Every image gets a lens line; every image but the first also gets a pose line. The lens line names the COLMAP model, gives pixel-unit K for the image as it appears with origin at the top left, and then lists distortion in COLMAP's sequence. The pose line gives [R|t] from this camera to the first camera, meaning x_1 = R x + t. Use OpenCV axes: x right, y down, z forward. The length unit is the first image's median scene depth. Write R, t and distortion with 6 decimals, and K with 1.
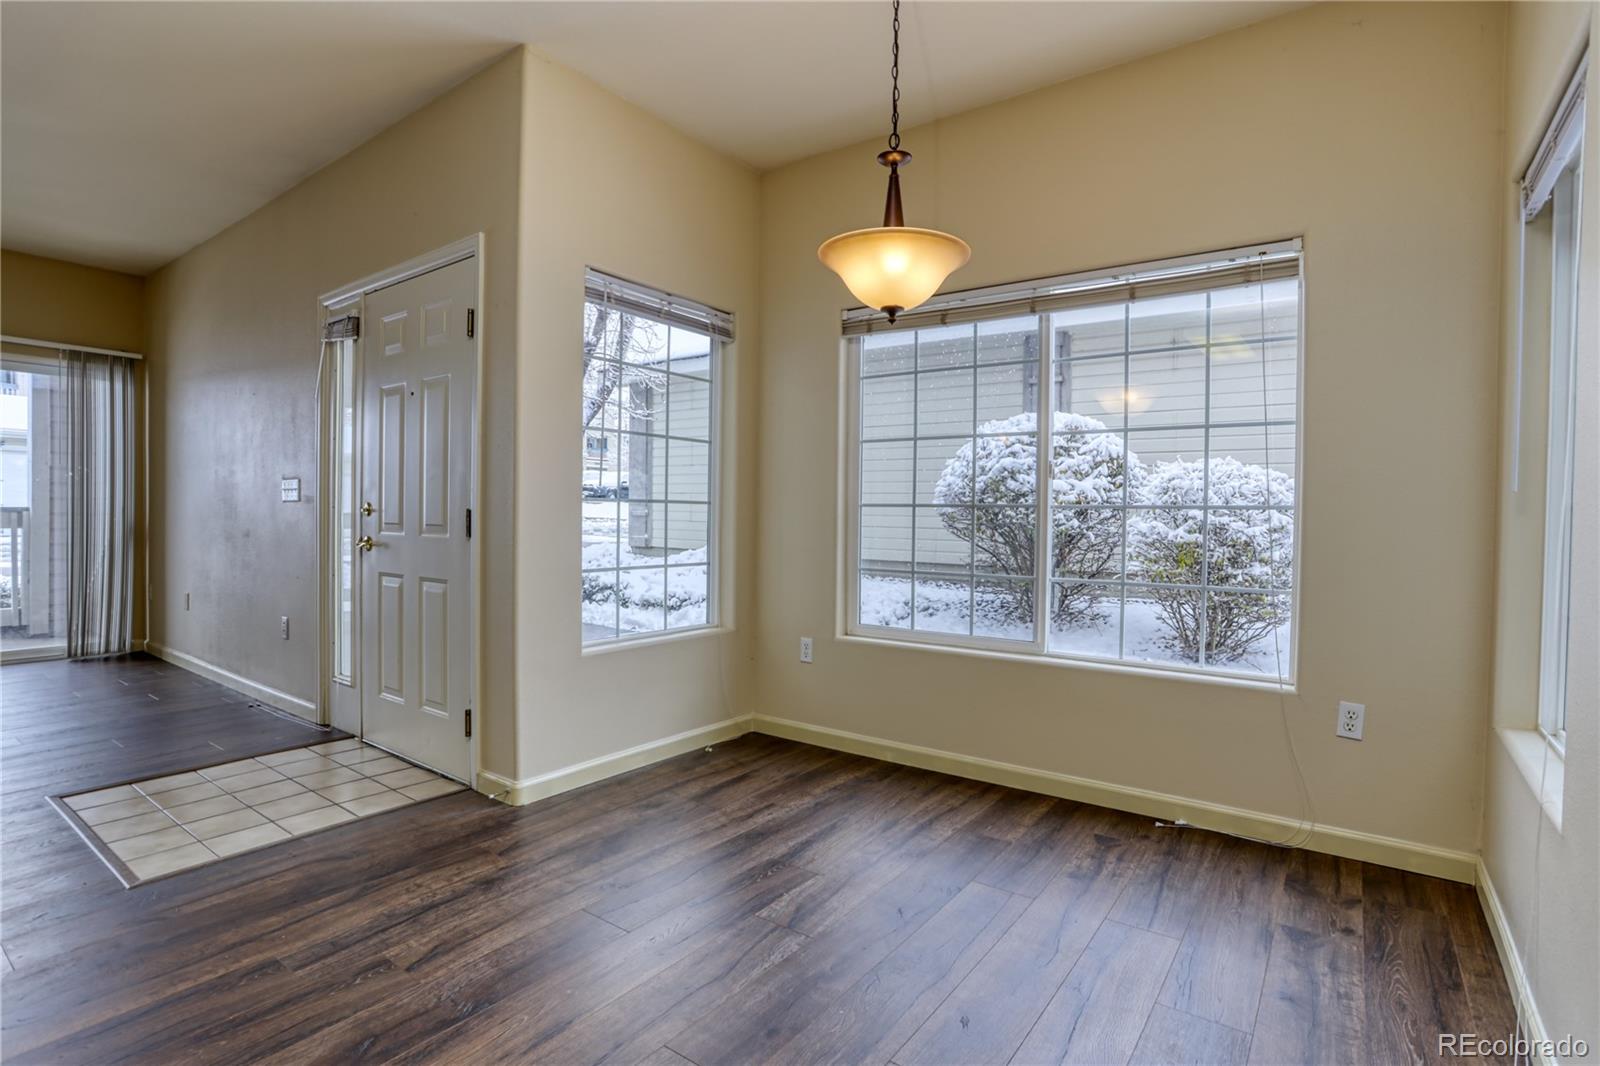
lens RADIAL K [[778.7, 0, 800.0], [0, 778.7, 533.0], [0, 0, 1]] dist [-0.040965, 0.000491]
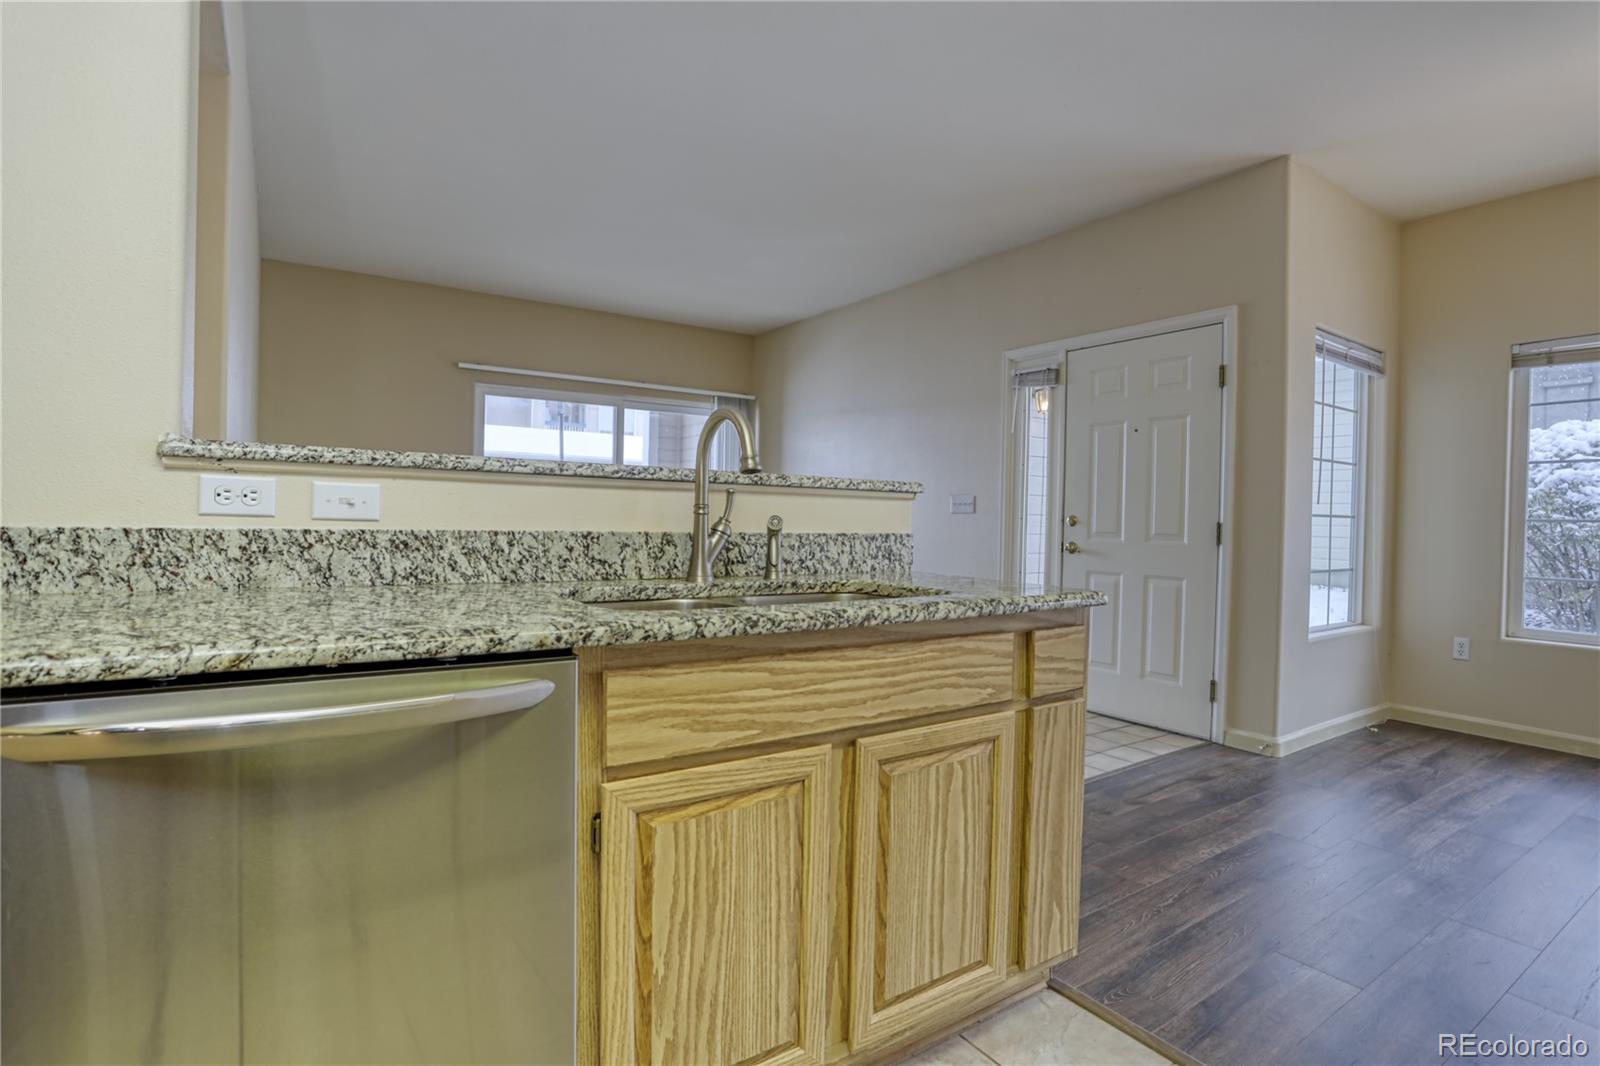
lens RADIAL K [[778.7, 0, 800.0], [0, 778.7, 533.0], [0, 0, 1]] dist [-0.040965, 0.000491]
pose [[0.940807, 0.007720, -0.338854, -0.588883], [-0.010969, 0.999910, -0.007675, 0.002670], [0.338764, 0.010938, 0.940808, -0.389754]]
